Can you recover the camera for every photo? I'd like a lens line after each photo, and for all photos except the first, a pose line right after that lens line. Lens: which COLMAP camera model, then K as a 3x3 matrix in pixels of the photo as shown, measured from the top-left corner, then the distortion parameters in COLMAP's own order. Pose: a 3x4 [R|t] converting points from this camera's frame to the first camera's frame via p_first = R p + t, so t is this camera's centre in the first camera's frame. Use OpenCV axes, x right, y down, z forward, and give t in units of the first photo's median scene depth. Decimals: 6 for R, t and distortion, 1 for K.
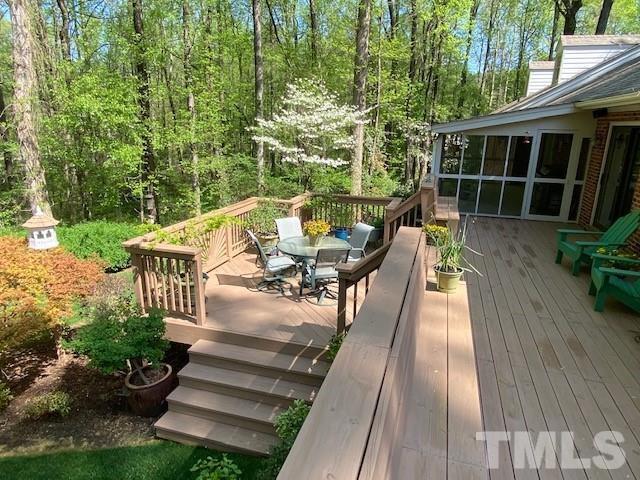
lens RADIAL K [[402.9, 0, 320.0], [0, 402.9, 240.0], [0, 0, 1]] dist [0.001255, -0.002077]
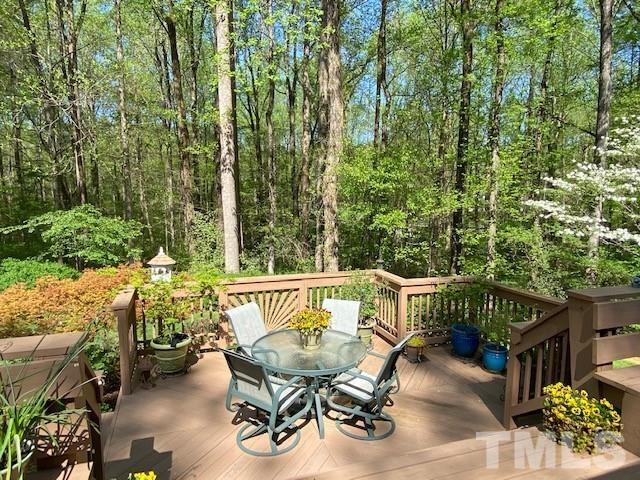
lens RADIAL K [[402.9, 0, 320.0], [0, 402.9, 240.0], [0, 0, 1]] dist [0.001255, -0.002077]
pose [[0.570744, 0.070743, -0.818075, 0.531917], [-0.214282, 0.974592, -0.065219, -0.122340], [0.792676, 0.212522, 0.571401, 0.644450]]
